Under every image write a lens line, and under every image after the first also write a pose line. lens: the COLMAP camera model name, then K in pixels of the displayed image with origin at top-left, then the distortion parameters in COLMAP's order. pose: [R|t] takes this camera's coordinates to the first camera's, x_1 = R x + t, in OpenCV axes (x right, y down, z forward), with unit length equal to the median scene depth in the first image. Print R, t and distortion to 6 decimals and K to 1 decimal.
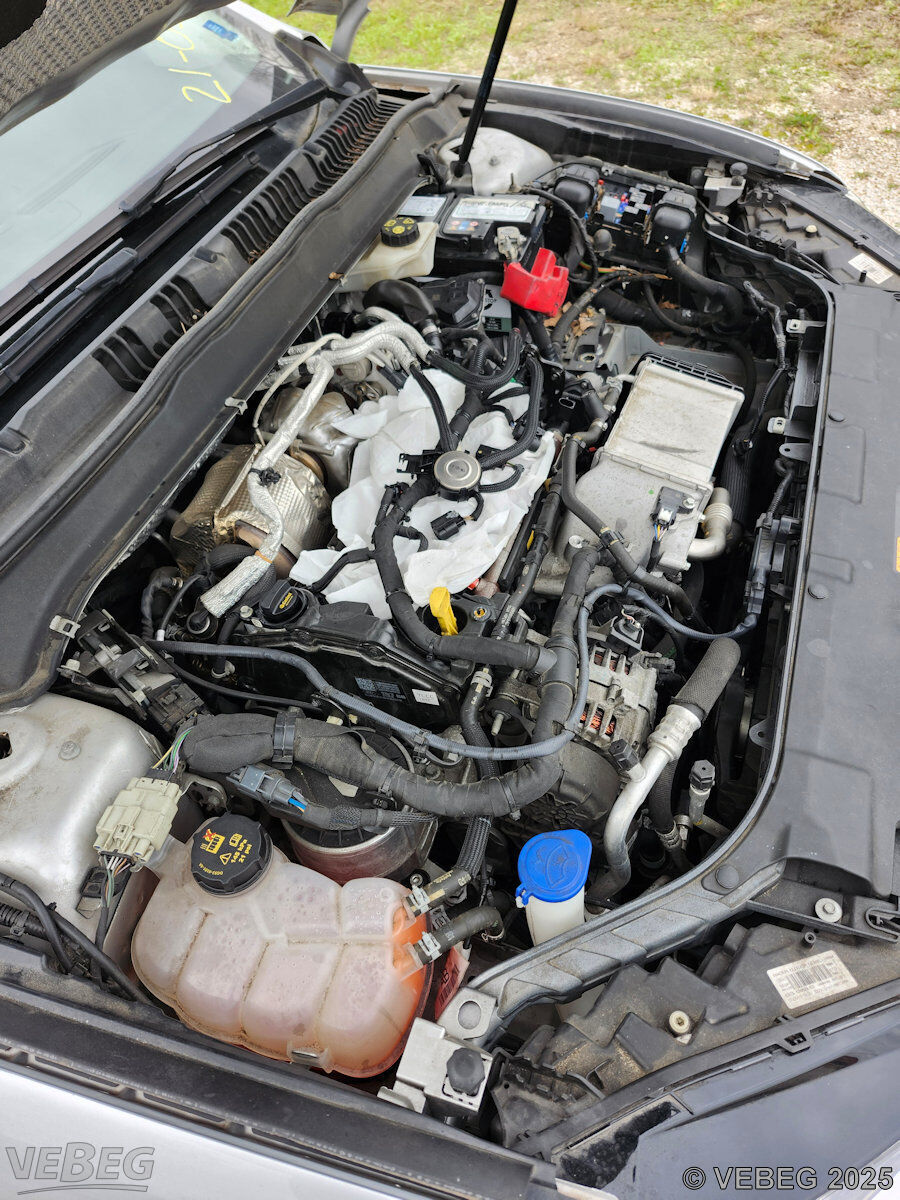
lens RADIAL K [[855.5, 0, 470.2], [0, 855.5, 598.9], [0, 0, 1]] dist [0.000402, 0.000867]
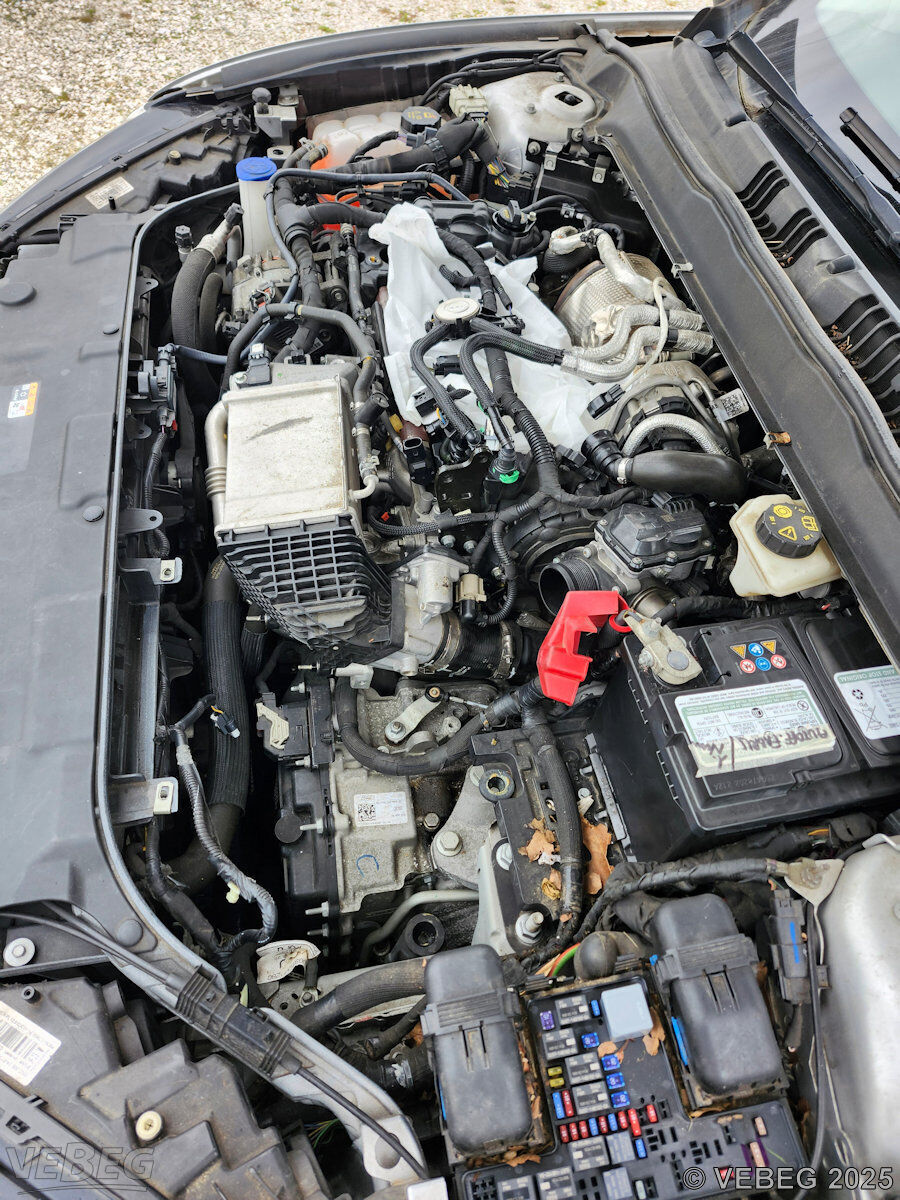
lens RADIAL K [[857.6, 0, 450.0], [0, 857.6, 600.0], [0, 0, 1]] dist [0.008831, 0.003666]
pose [[-0.879595, 0.375213, -0.292451, 0.397718], [-0.378866, -0.180725, 0.907634, -1.070560], [0.287702, 0.909150, 0.301120, 0.919840]]
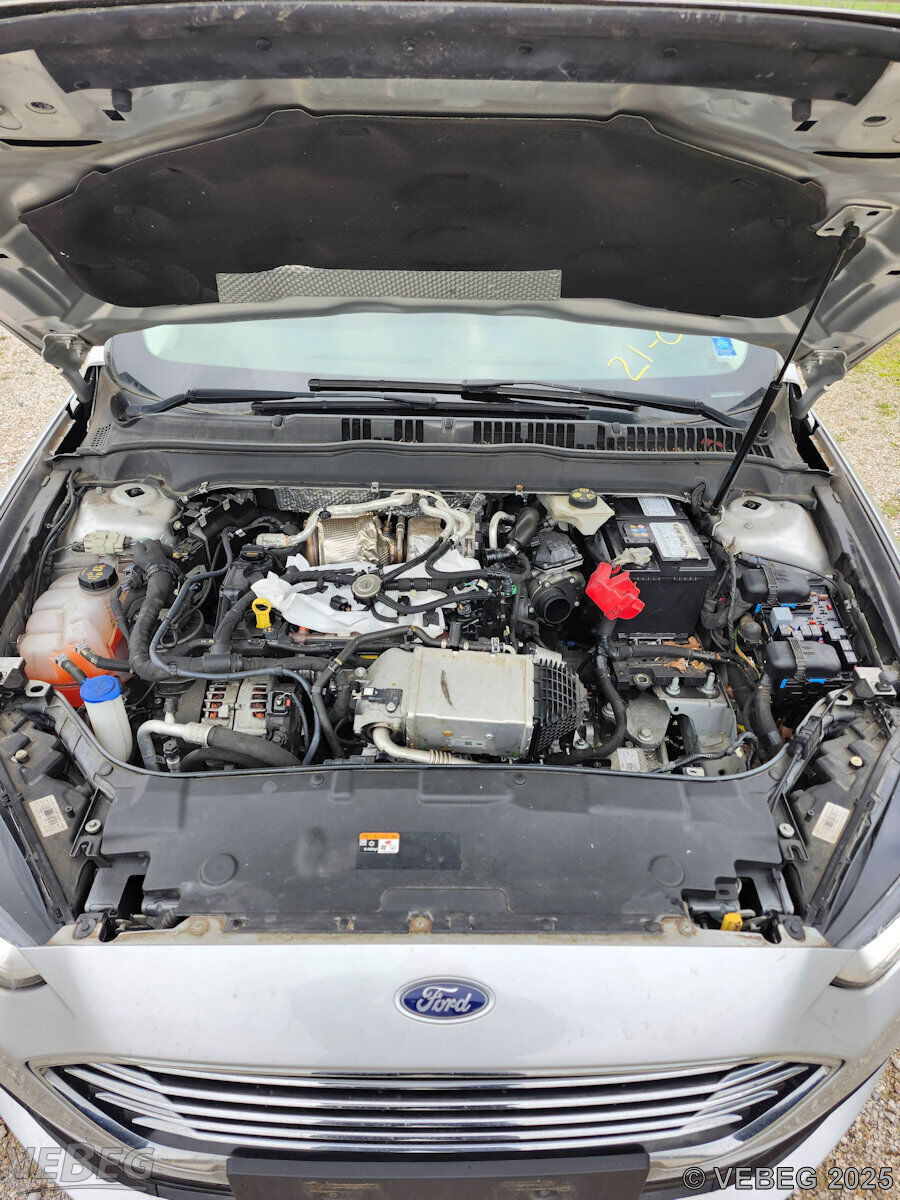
lens RADIAL K [[855.5, 0, 470.2], [0, 855.5, 598.9], [0, 0, 1]] dist [0.000402, 0.000867]
pose [[0.334083, 0.632119, -0.699152, 1.065278], [-0.748711, 0.628572, 0.210543, -0.559191], [0.572556, 0.453124, 0.683270, 0.041889]]
